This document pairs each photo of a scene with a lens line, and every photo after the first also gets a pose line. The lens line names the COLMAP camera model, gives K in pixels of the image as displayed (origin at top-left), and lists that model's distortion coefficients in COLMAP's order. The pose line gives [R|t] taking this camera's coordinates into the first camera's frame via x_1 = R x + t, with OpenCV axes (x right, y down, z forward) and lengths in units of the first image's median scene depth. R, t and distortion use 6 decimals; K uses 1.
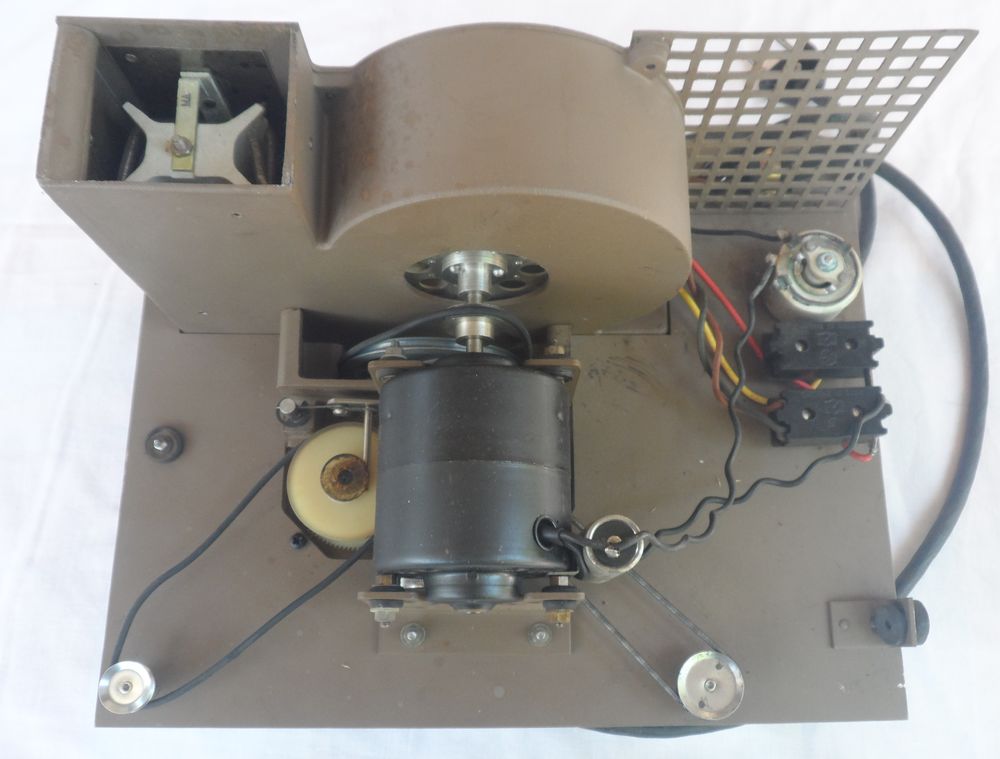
lens RADIAL K [[848.8, 0, 500.0], [0, 848.8, 379.5], [0, 0, 1]] dist [0.037384, -0.005304]
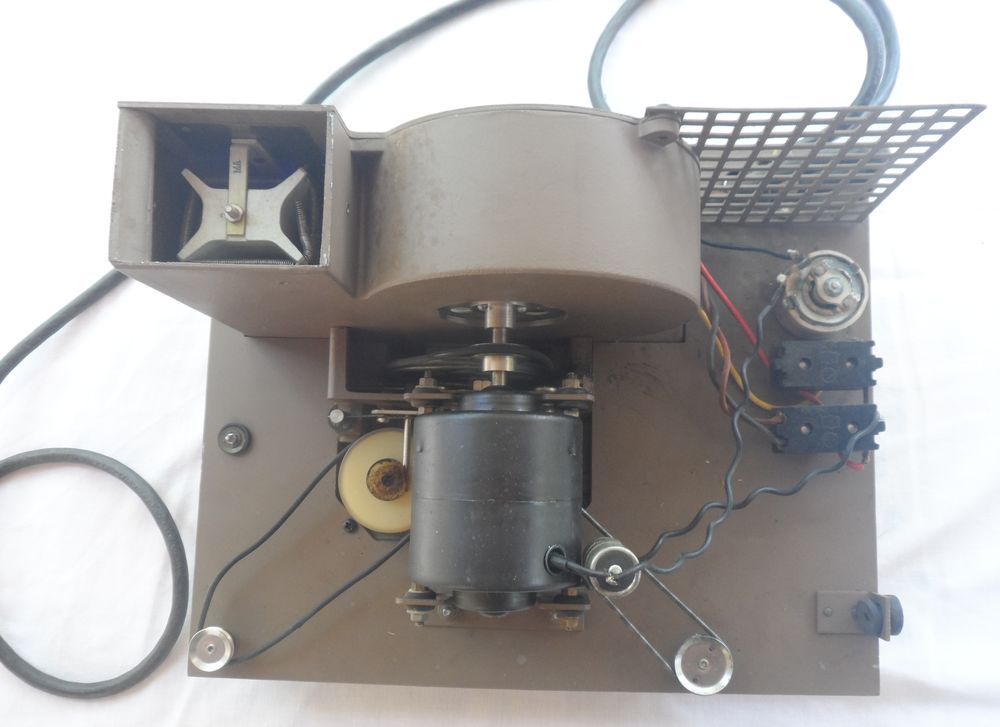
lens RADIAL K [[780.3, 0, 500.9], [0, 780.3, 375.5], [0, 0, 1]] dist [0.000165, 0.060469]
pose [[0.997770, 0.015944, -0.064819, 0.035637], [-0.006985, 0.990662, 0.136161, -0.167560], [0.066385, -0.135405, 0.988564, -0.008380]]
